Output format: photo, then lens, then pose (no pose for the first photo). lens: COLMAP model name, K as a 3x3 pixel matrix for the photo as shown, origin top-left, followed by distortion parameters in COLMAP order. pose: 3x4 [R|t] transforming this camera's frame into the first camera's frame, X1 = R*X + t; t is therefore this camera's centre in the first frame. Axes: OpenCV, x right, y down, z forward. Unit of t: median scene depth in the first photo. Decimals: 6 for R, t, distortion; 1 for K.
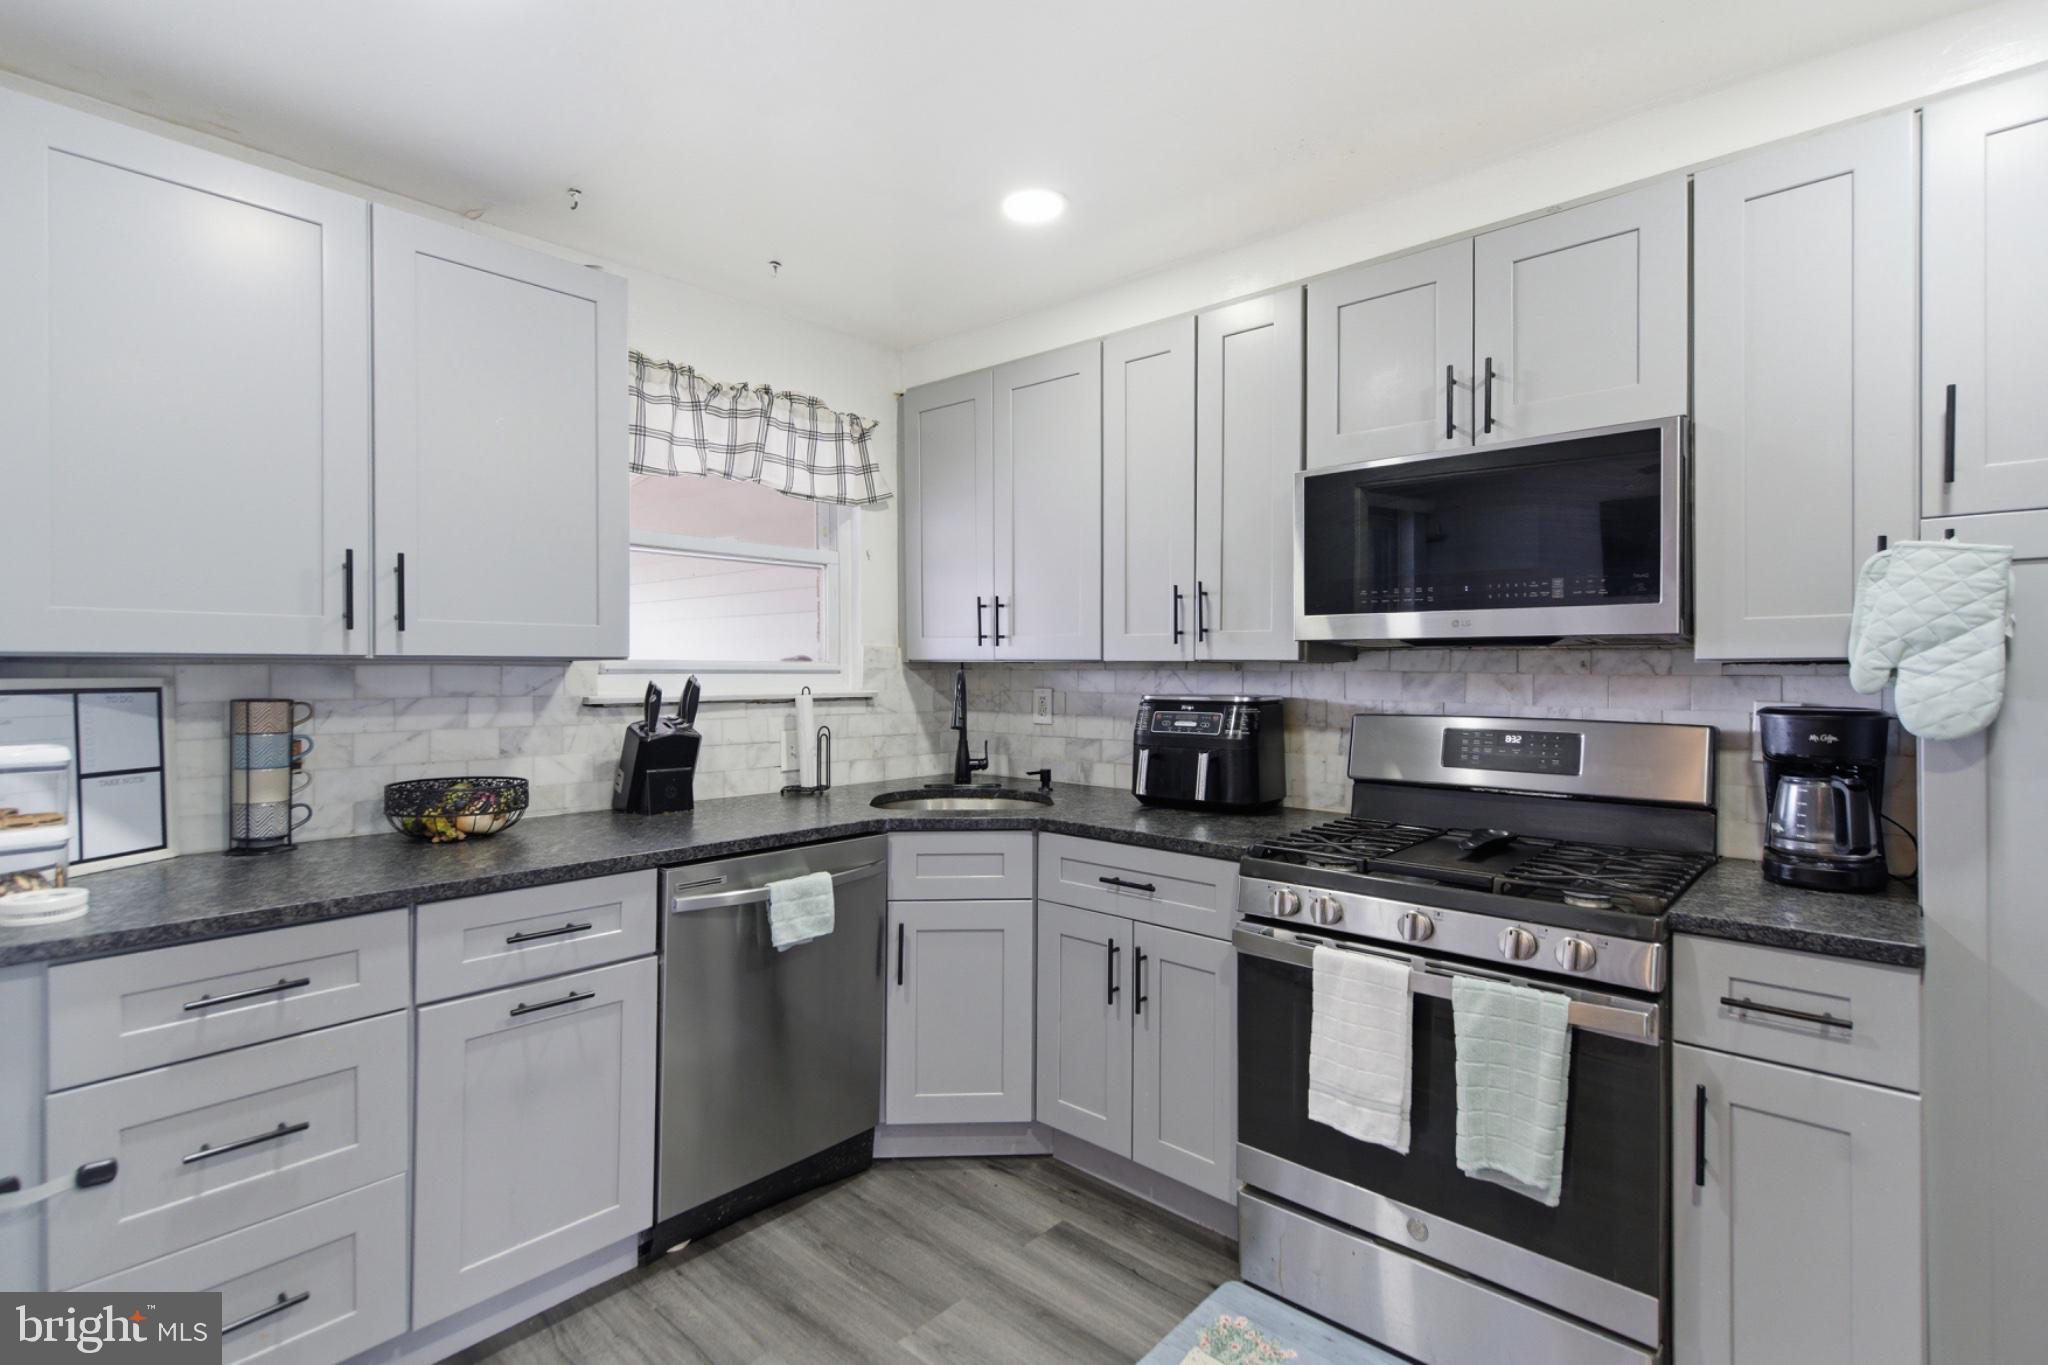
lens RADIAL K [[936.1, 0, 1025.0], [0, 936.1, 678.5], [0, 0, 1]] dist [-0.001104, 0.000238]
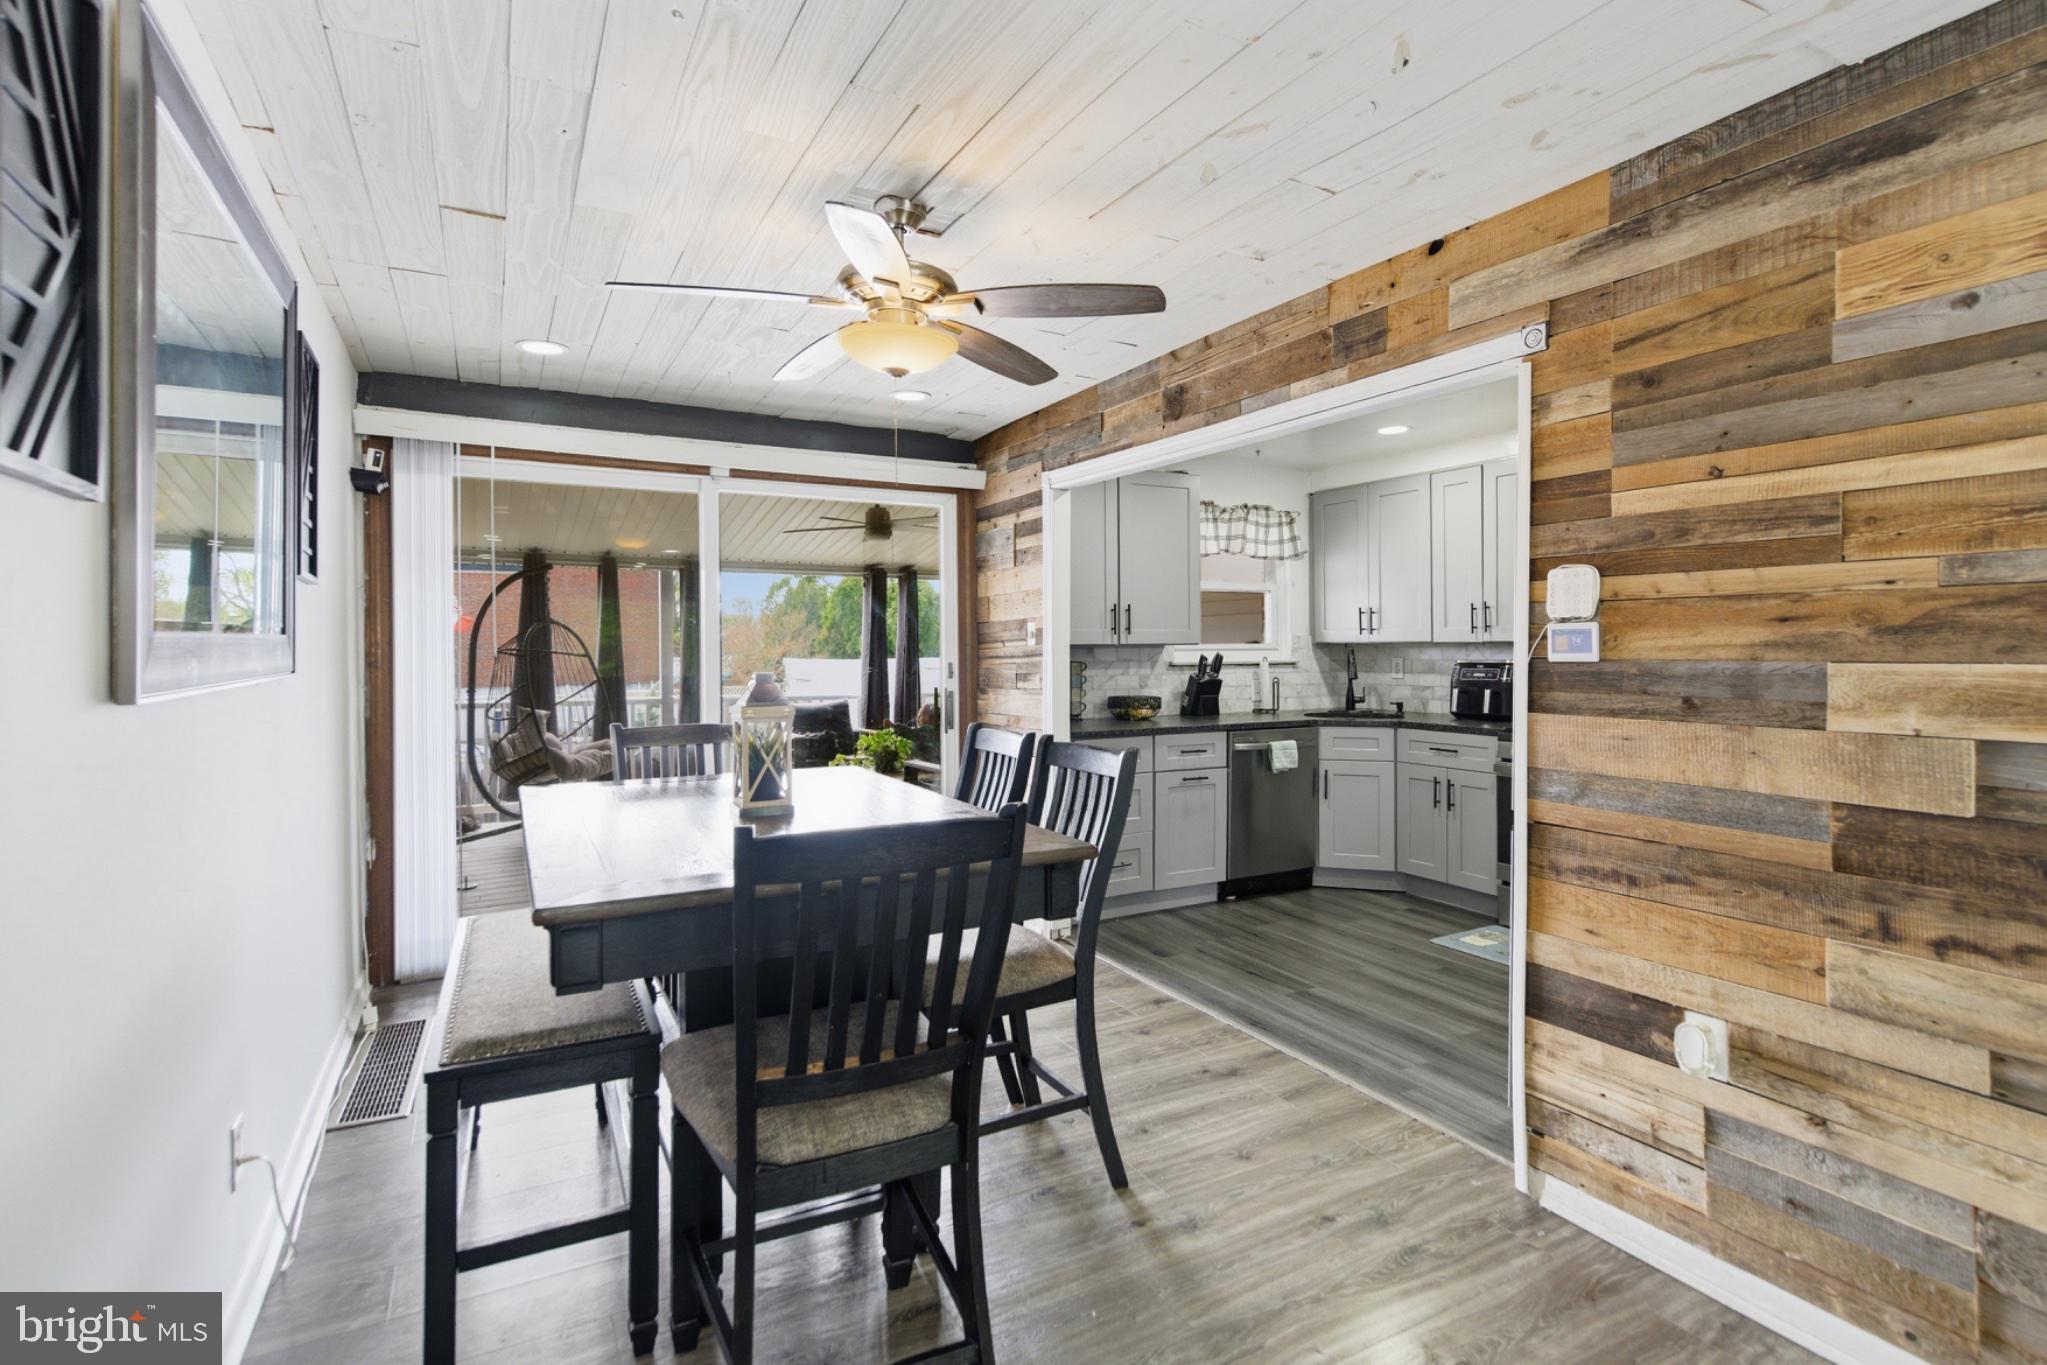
lens RADIAL K [[935.7, 0, 1019.9], [0, 935.7, 651.8], [0, 0, 1]] dist [-0.001104, 0.000238]
pose [[0.936232, -0.007302, -0.351306, -0.033334], [0.005121, 0.999961, -0.007136, 0.009807], [0.351345, 0.004881, 0.936233, -1.056989]]
